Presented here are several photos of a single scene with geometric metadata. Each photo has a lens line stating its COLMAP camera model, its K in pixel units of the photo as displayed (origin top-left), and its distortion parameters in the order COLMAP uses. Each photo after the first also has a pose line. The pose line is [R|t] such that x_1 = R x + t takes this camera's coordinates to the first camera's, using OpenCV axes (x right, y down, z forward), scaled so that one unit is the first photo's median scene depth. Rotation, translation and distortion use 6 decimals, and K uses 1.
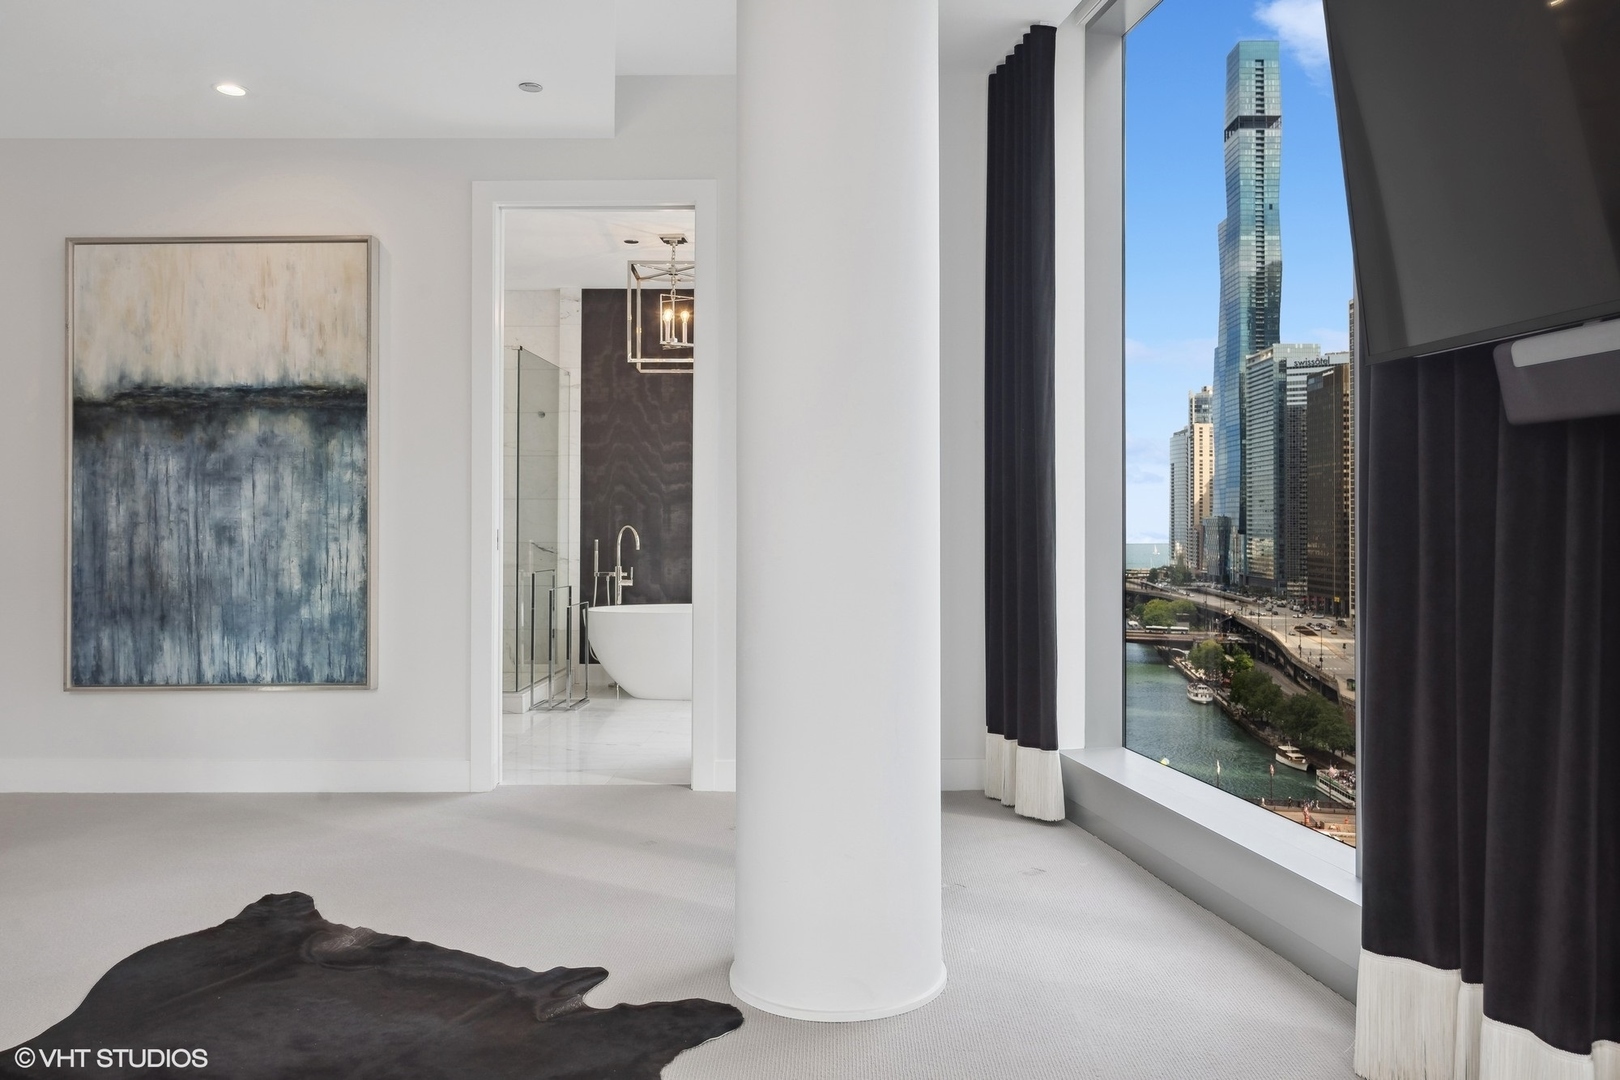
lens RADIAL K [[1136.4, 0, 854.8], [0, 1136.4, 507.4], [0, 0, 1]] dist [-0.006197, -0.018553]
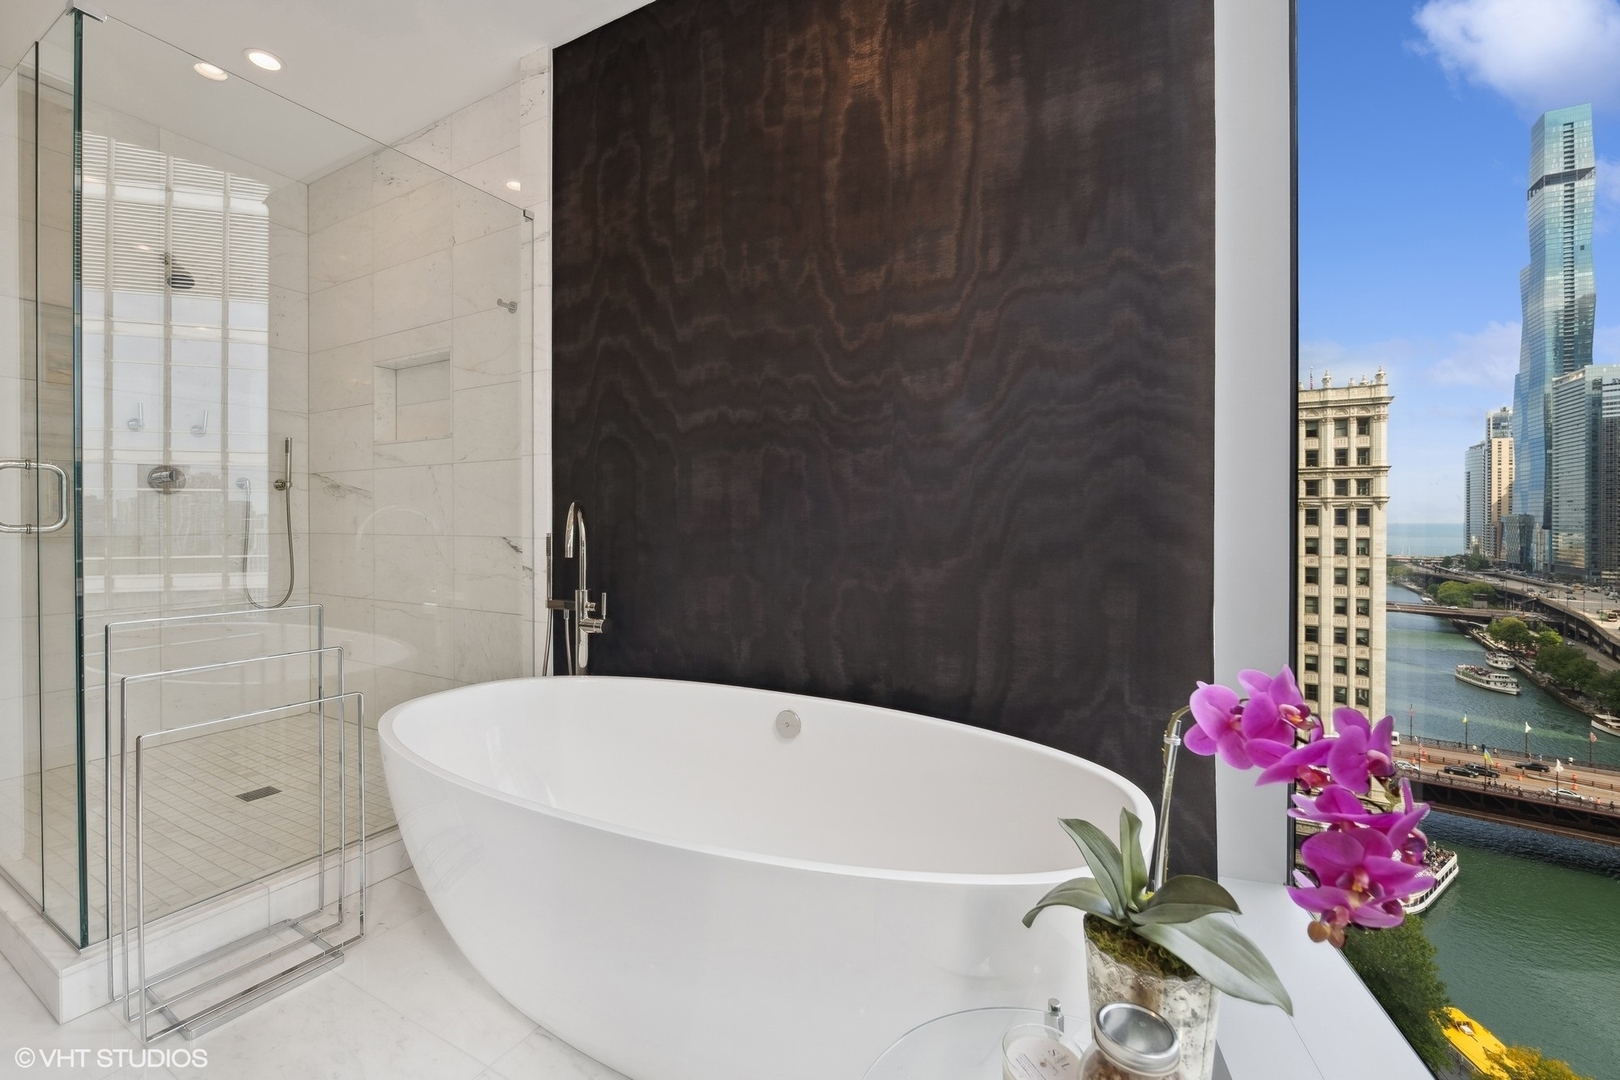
lens RADIAL K [[677.5, 0, 802.1], [0, 677.5, 516.8], [0, 0, 1]] dist [-0.011132, 0.002470]
pose [[0.874820, -0.000359, -0.484449, 0.008349], [0.005253, 0.999948, 0.008746, 0.019322], [0.484420, -0.010196, 0.874776, 0.786447]]
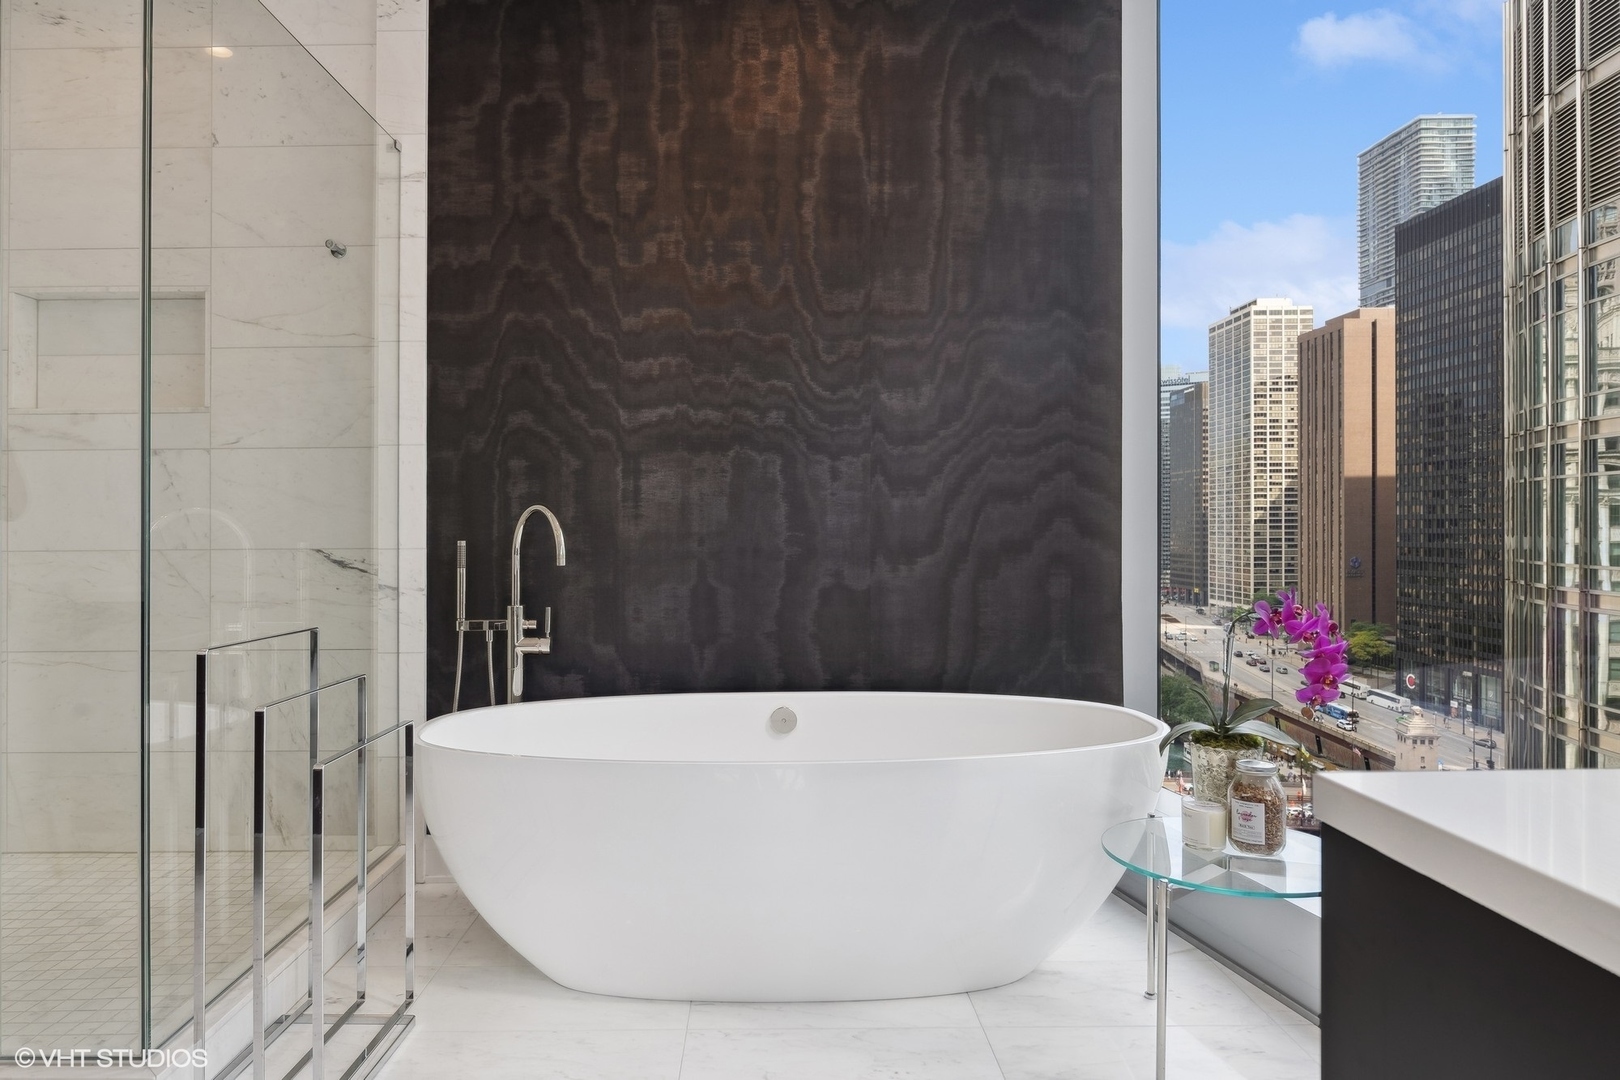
lens RADIAL K [[995.1, 0, 771.6], [0, 995.1, 515.3], [0, 0, 1]] dist [-0.015200, 0.007206]
pose [[0.999982, -0.005265, 0.002911, -0.114931], [0.005255, 0.999981, 0.003306, 0.018405], [-0.002928, -0.003290, 0.999990, 0.632037]]
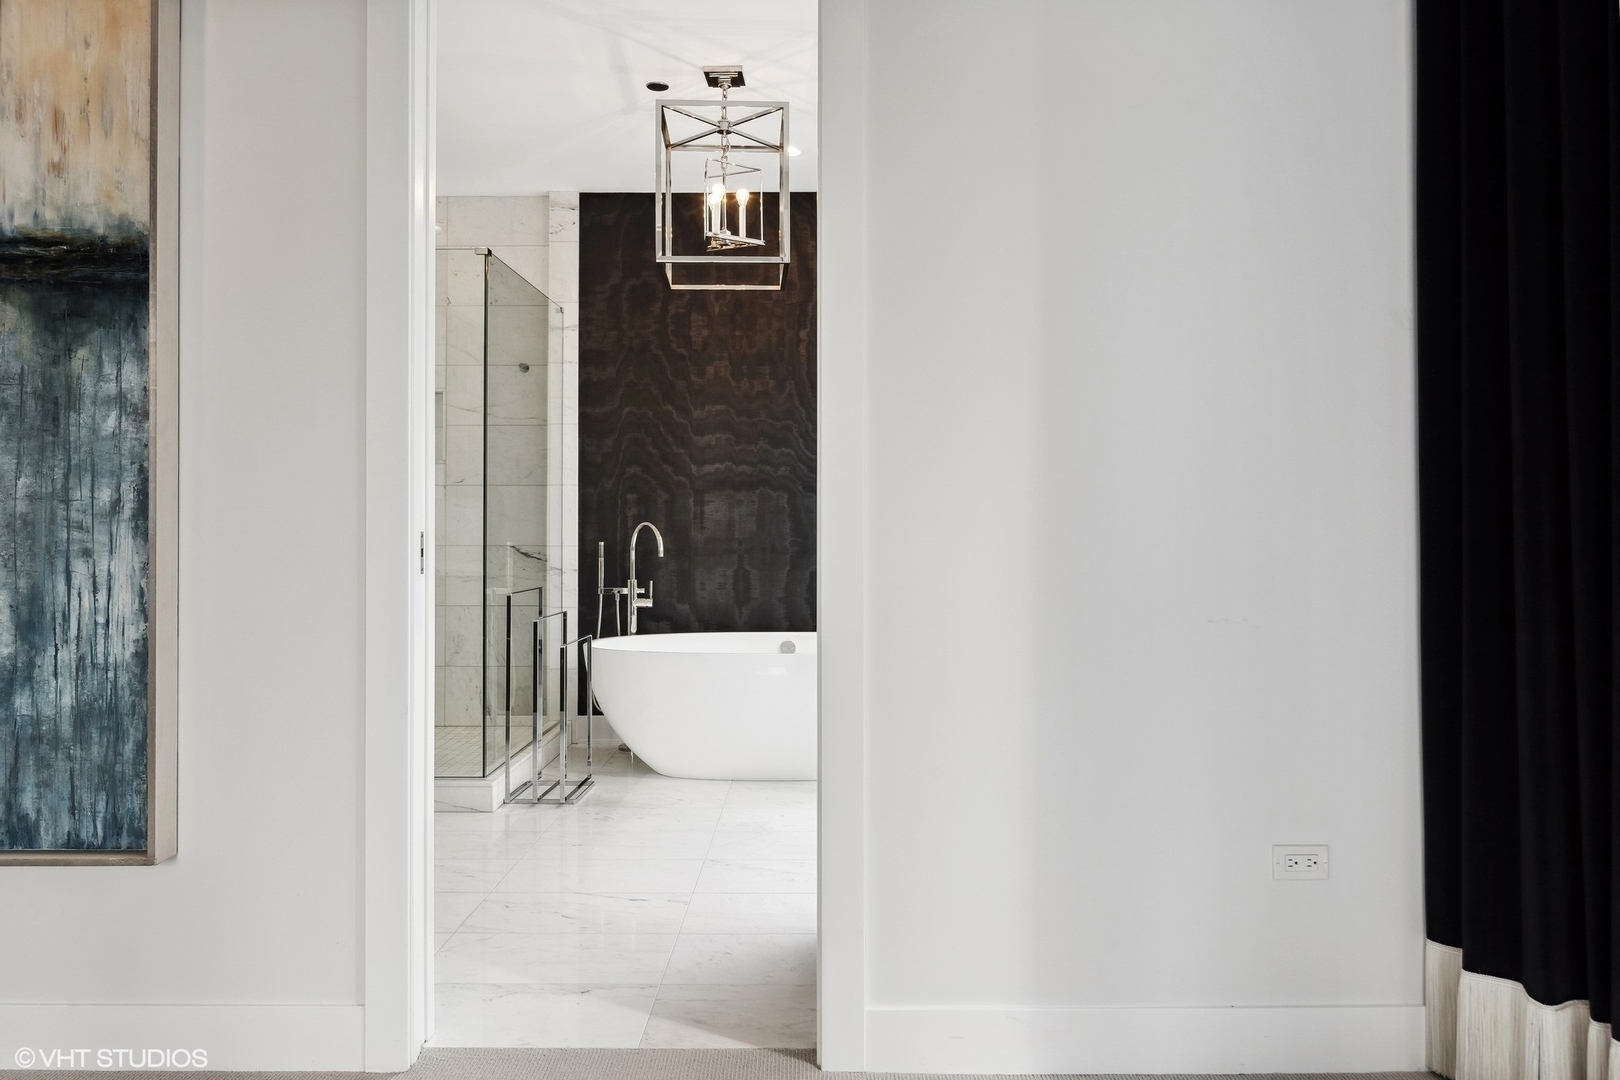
lens RADIAL K [[1005.9, 0, 821.5], [0, 1005.9, 516.1], [0, 0, 1]] dist [-0.046663, -0.003189]
pose [[0.999986, -0.001373, 0.005156, -0.091539], [0.001315, 0.999936, 0.011239, 0.005192], [-0.005171, -0.011232, 0.999924, 0.366883]]
